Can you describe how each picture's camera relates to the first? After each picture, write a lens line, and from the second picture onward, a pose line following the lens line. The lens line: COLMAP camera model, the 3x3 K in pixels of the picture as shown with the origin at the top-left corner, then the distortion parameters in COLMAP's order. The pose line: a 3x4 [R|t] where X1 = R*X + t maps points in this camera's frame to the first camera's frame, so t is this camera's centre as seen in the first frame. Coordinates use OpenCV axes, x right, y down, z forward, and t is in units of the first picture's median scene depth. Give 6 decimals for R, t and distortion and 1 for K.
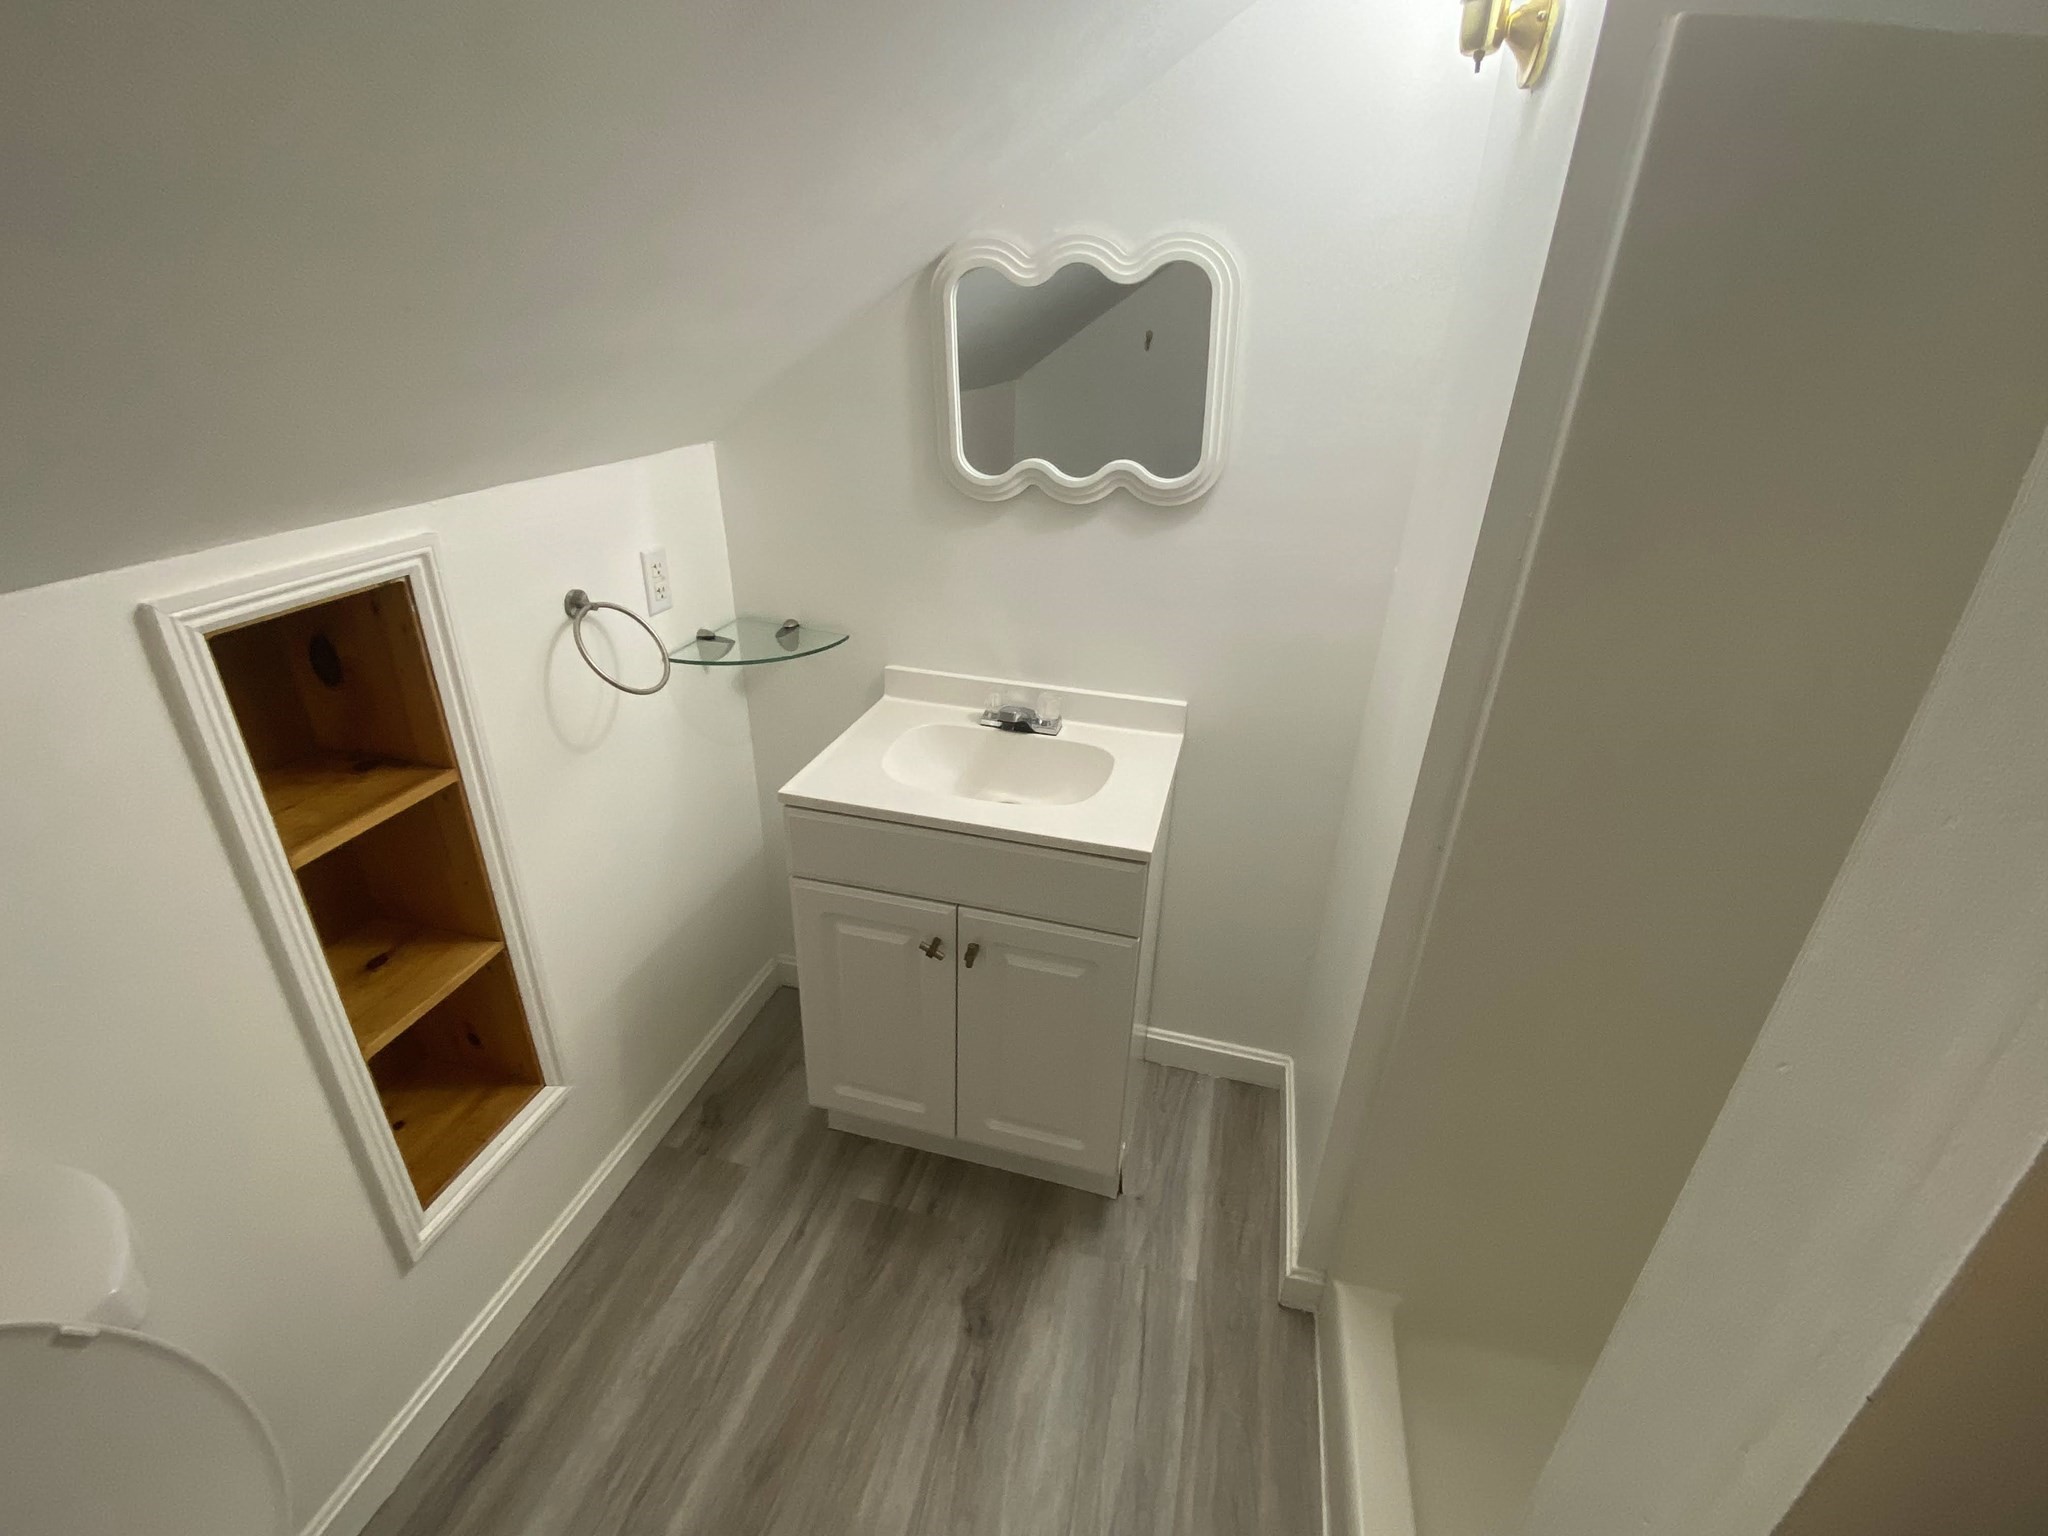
lens RADIAL K [[902.5, 0, 1017.2], [0, 902.5, 764.3], [0, 0, 1]] dist [-0.002006, -0.012724]
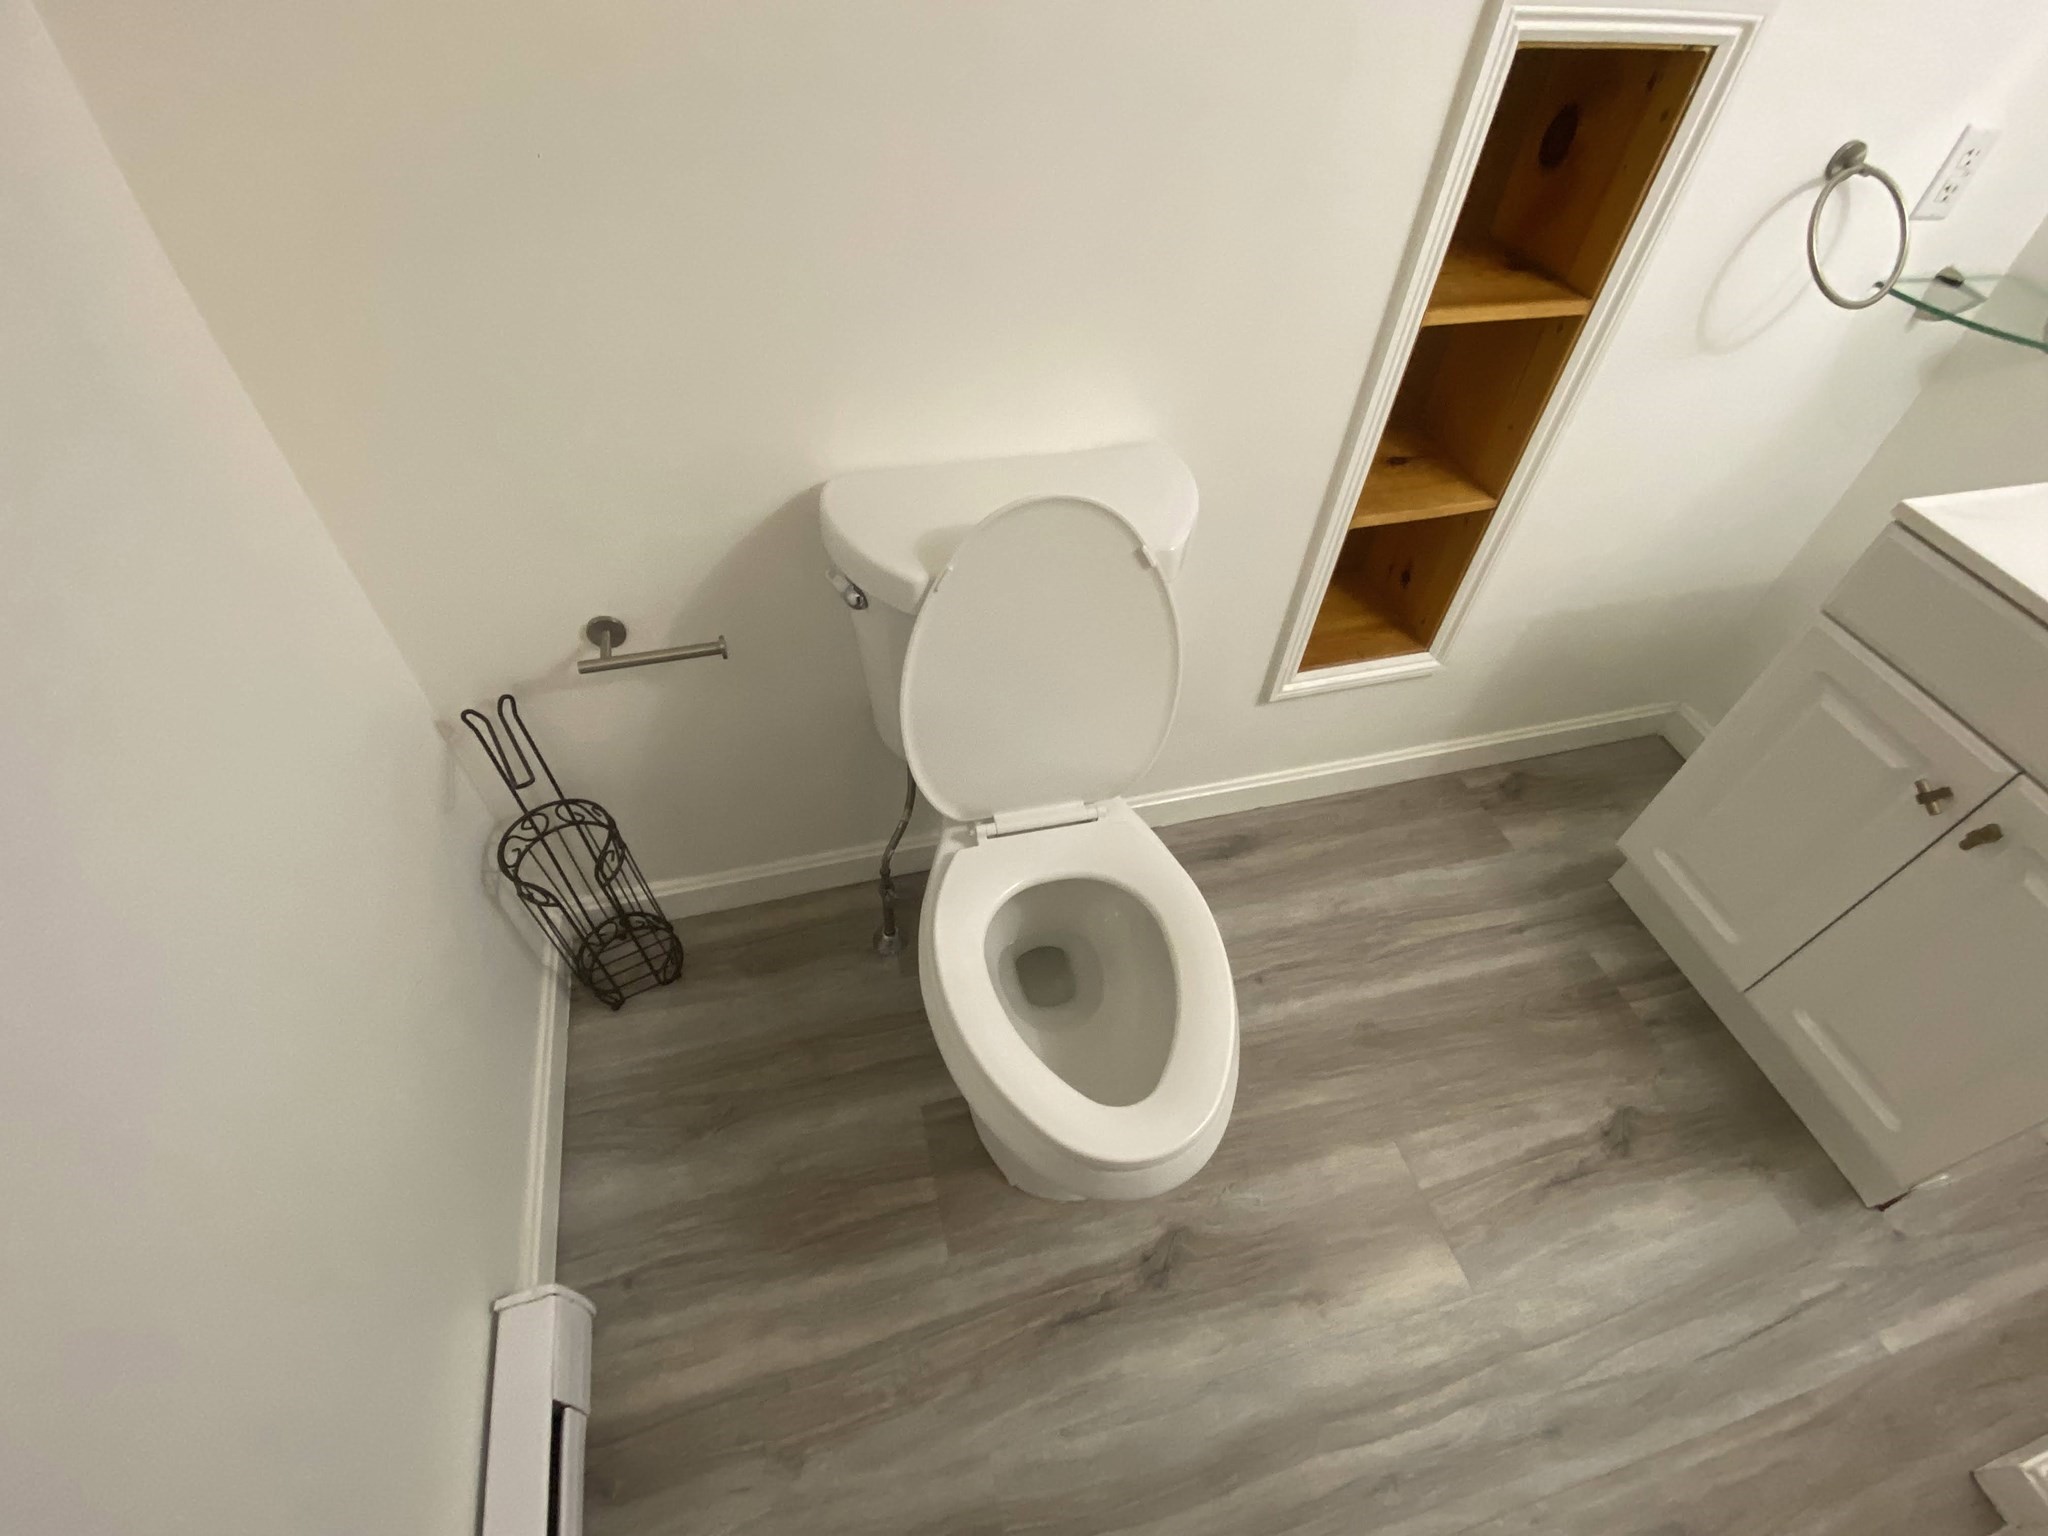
lens RADIAL K [[902.5, 0, 1017.2], [0, 902.5, 764.3], [0, 0, 1]] dist [-0.002006, -0.012724]
pose [[0.485253, 0.640305, -0.595432, -0.041577], [-0.401470, 0.768115, 0.498820, 0.124220], [0.776757, -0.003005, 0.629793, -0.044156]]
